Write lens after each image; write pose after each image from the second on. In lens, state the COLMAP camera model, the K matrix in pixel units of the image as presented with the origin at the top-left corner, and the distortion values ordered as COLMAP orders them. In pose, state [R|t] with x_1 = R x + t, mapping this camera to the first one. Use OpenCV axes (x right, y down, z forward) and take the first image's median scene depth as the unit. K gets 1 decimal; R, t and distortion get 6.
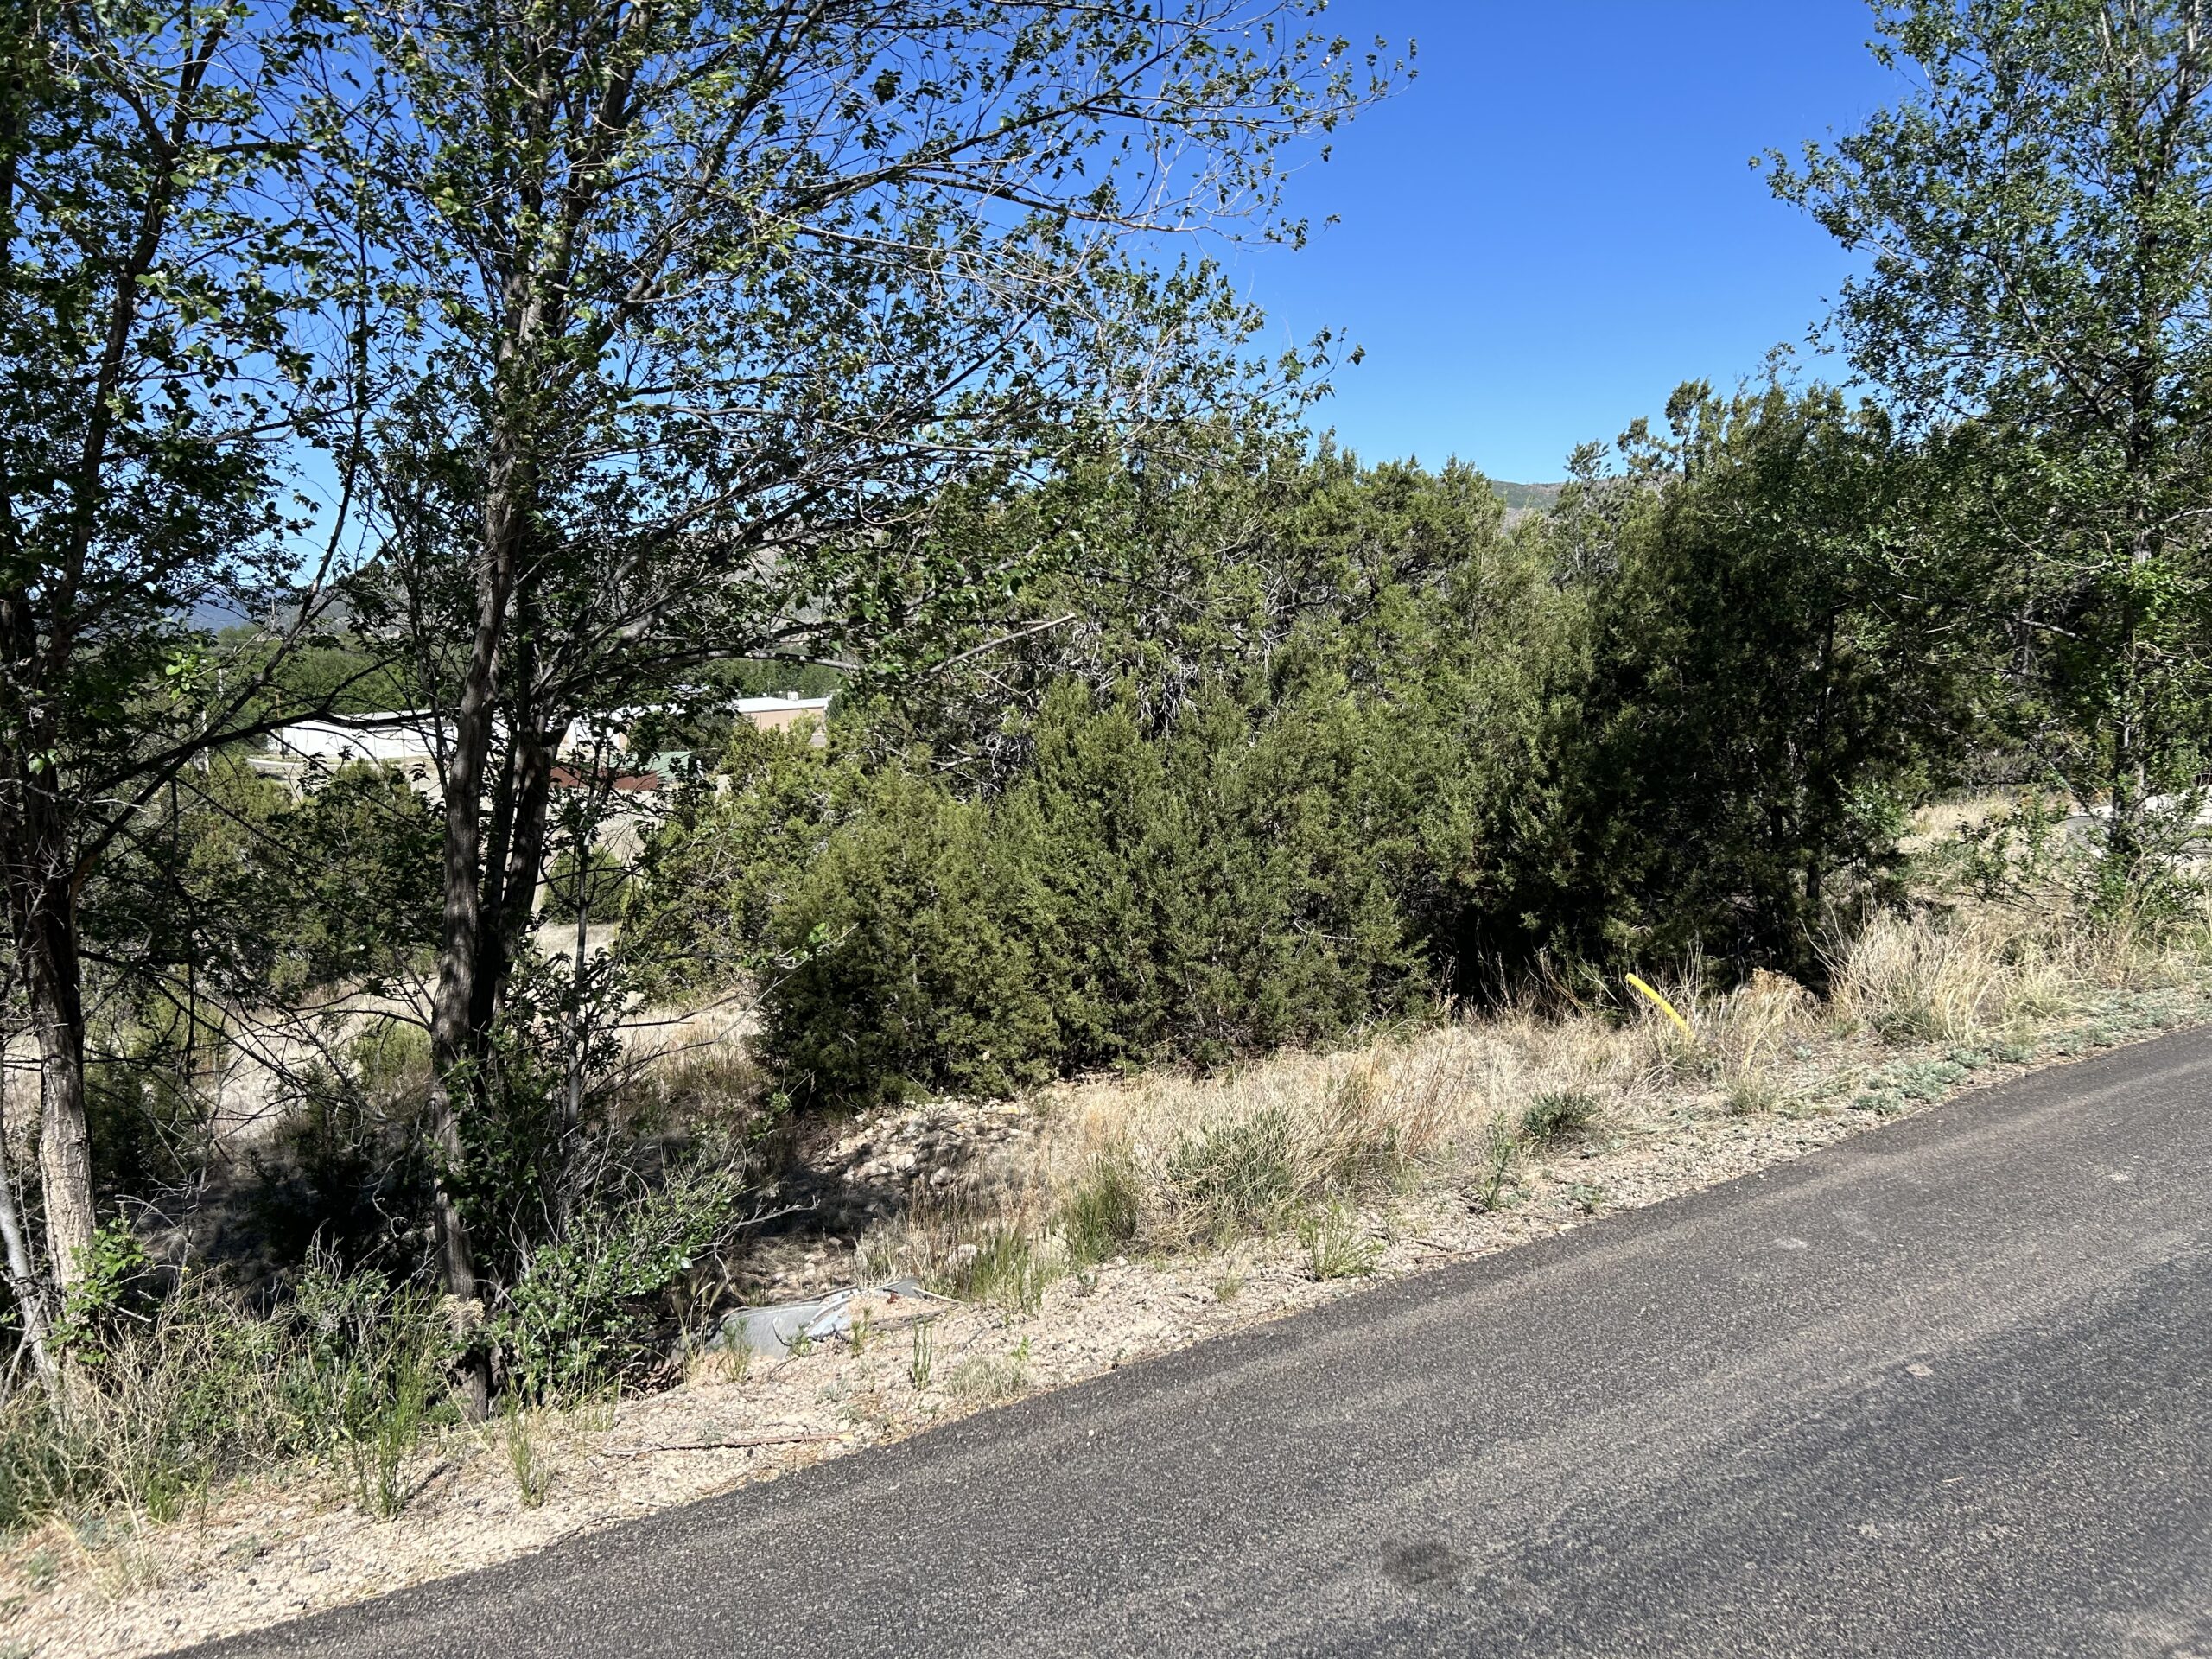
lens RADIAL K [[1628.7, 0, 1120.7], [0, 1628.7, 841.1], [0, 0, 1]] dist [0.050321, -0.062146]
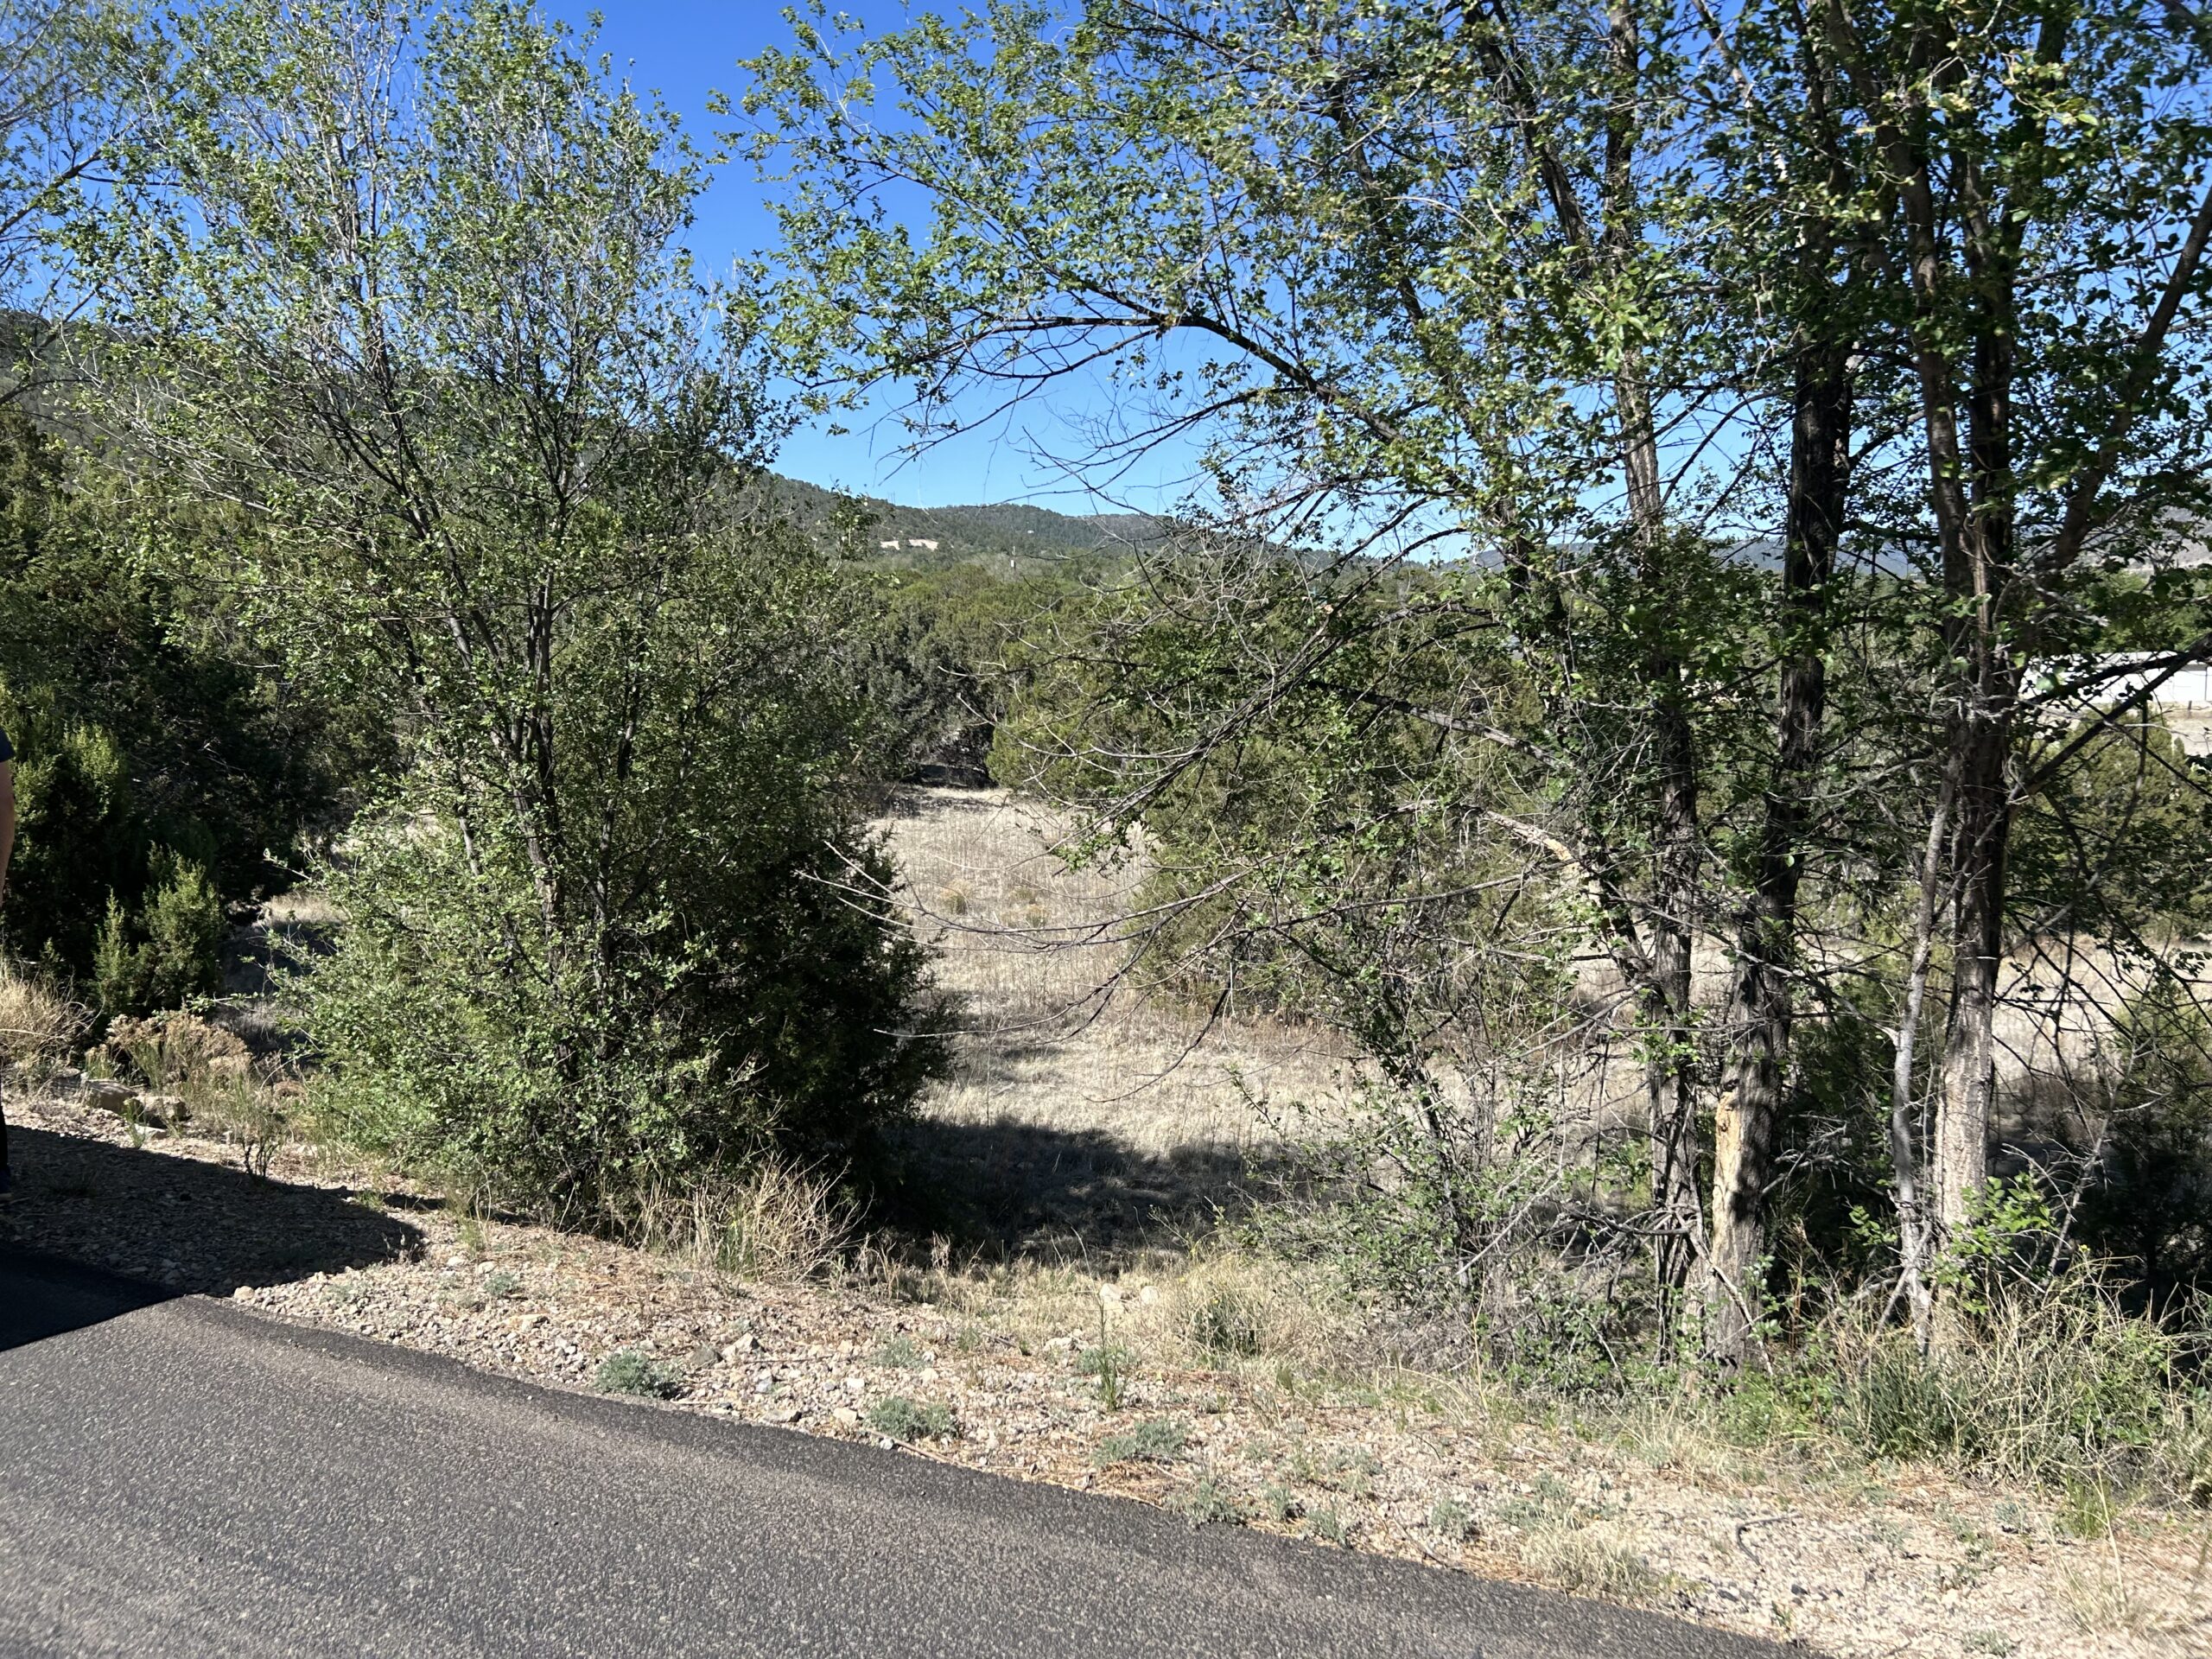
lens RADIAL K [[1636.4, 0, 1103.3], [0, 1636.4, 847.8], [0, 0, 1]] dist [0.063498, -0.077172]
pose [[0.571486, 0.124959, -0.811042, -0.088644], [-0.089290, 0.991939, 0.089913, 0.004556], [0.815739, 0.021033, 0.578037, 0.015399]]
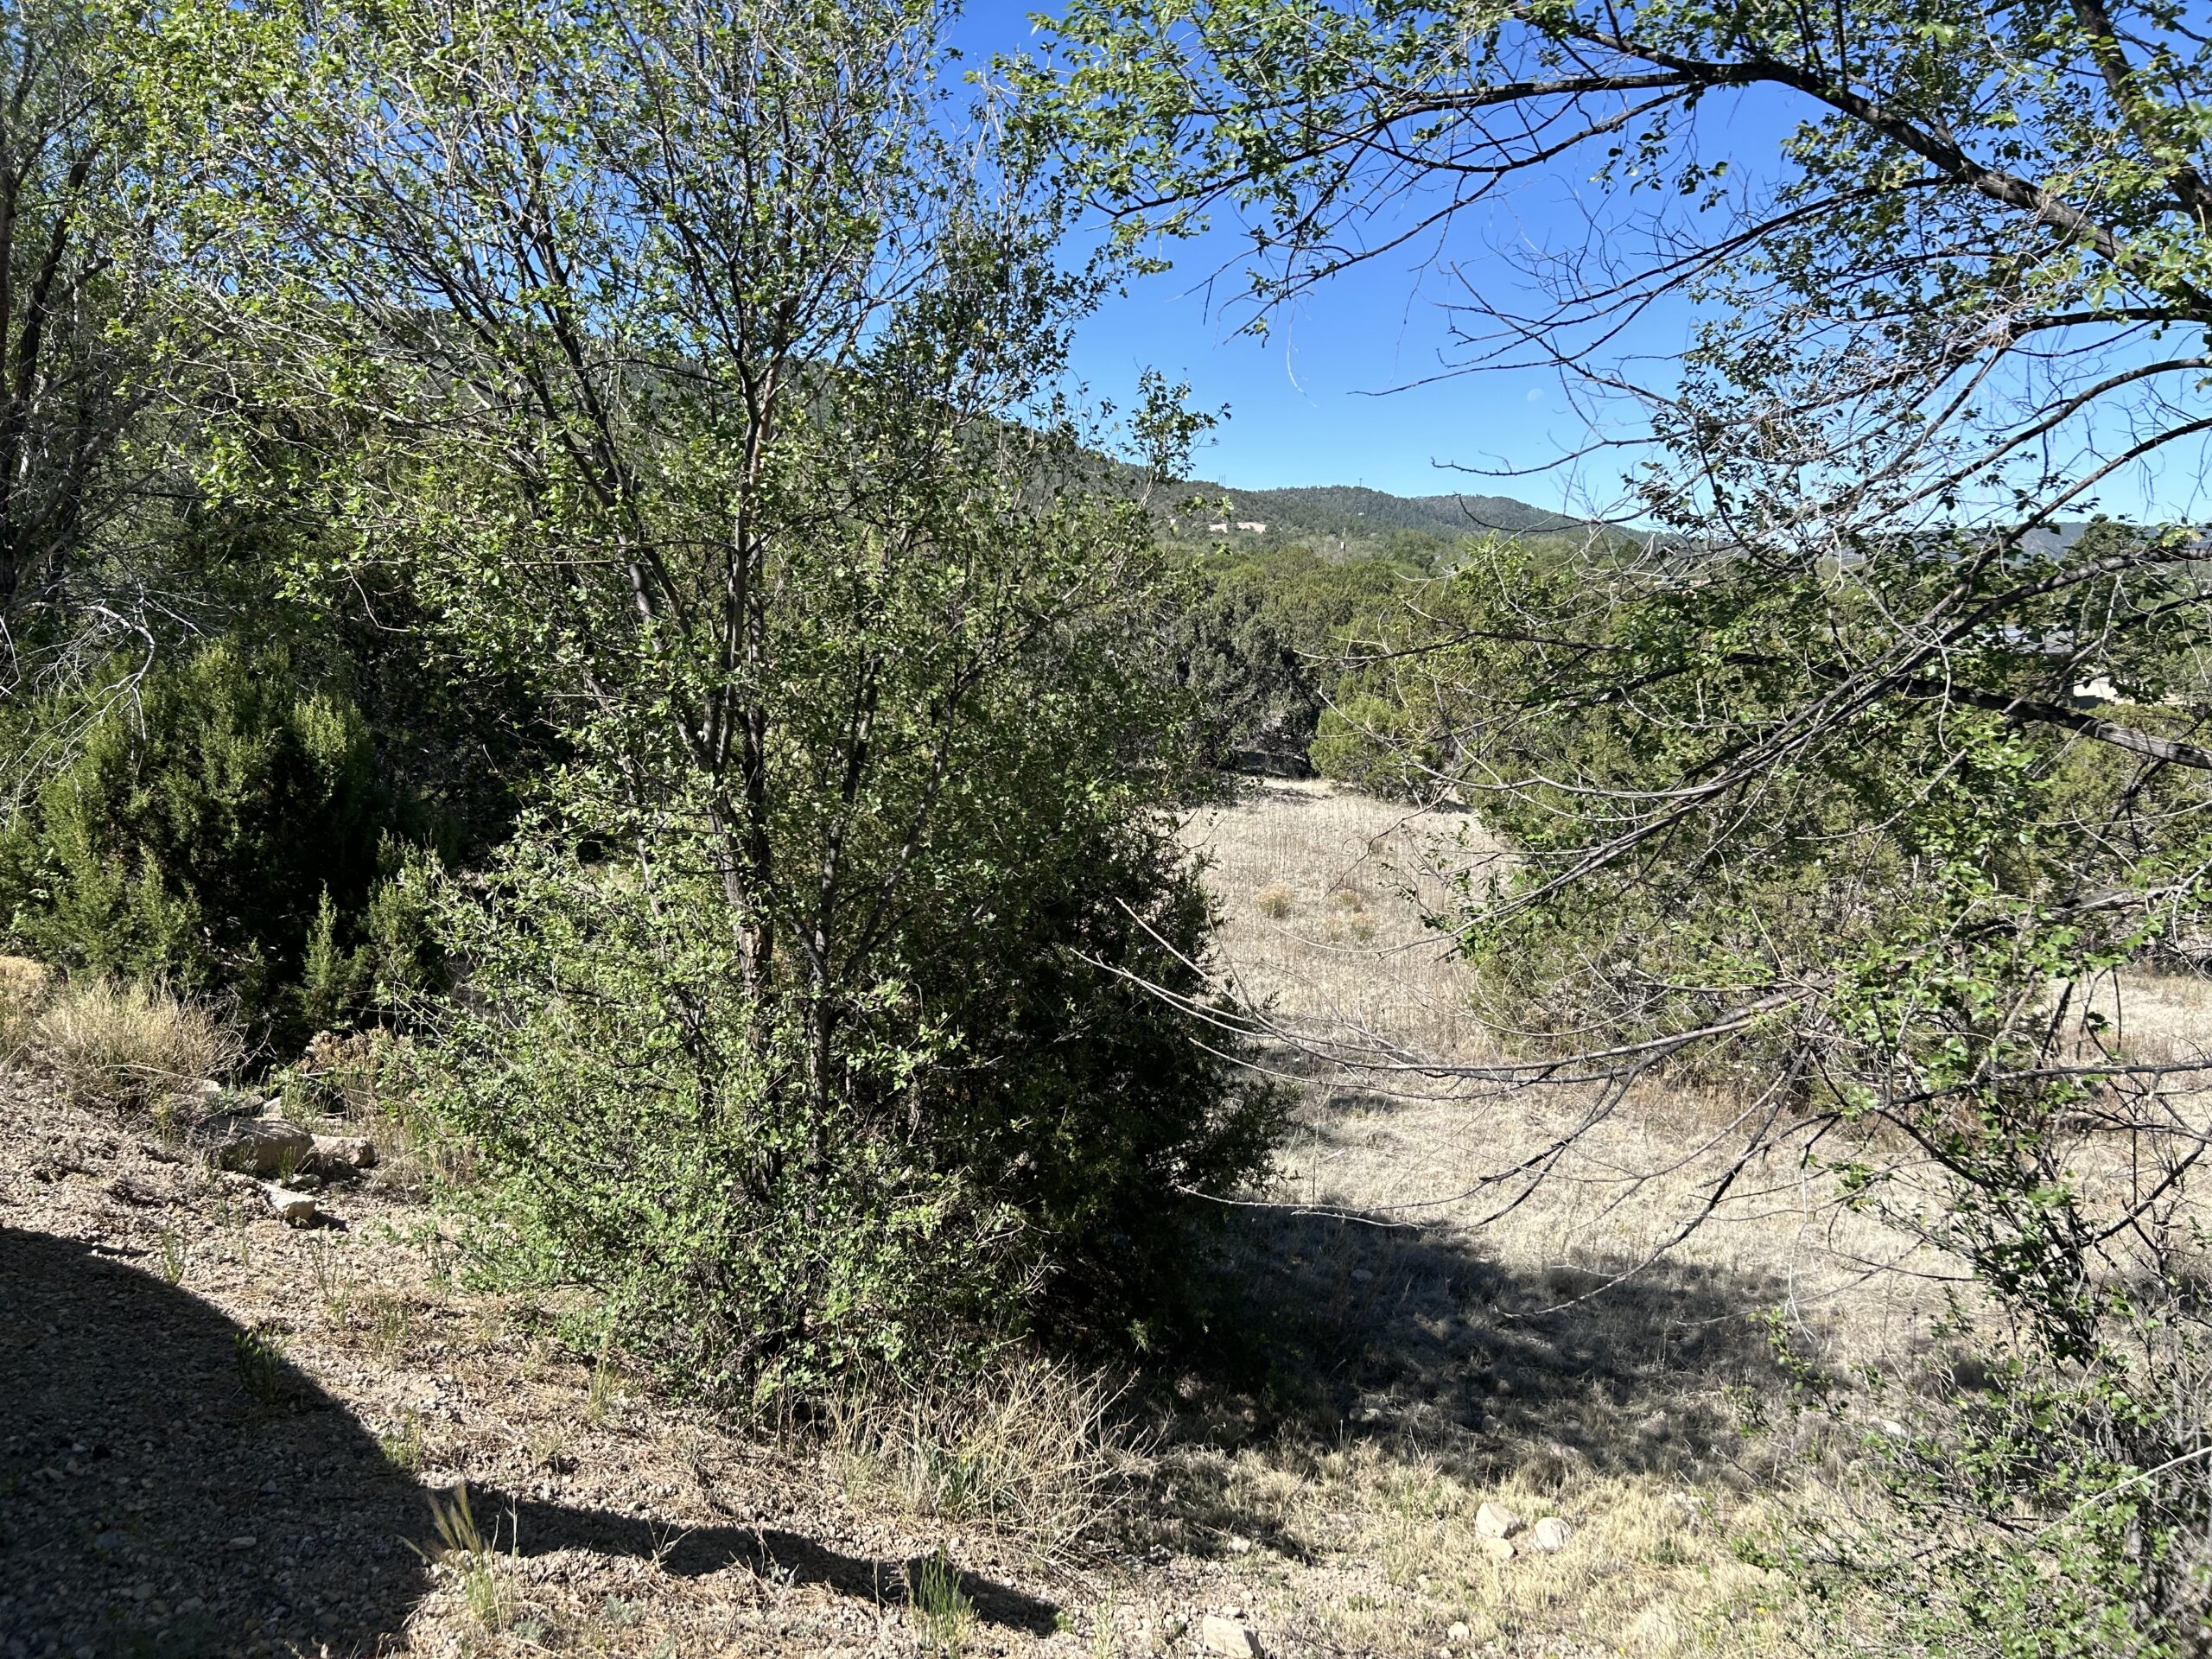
lens RADIAL K [[1633.5, 0, 1113.1], [0, 1633.5, 826.6], [0, 0, 1]] dist [0.073394, -0.089157]
pose [[0.406863, 0.141729, -0.902427, -0.326284], [-0.110412, 0.988278, 0.105432, 0.005326], [0.906792, 0.056743, 0.417743, 0.135700]]
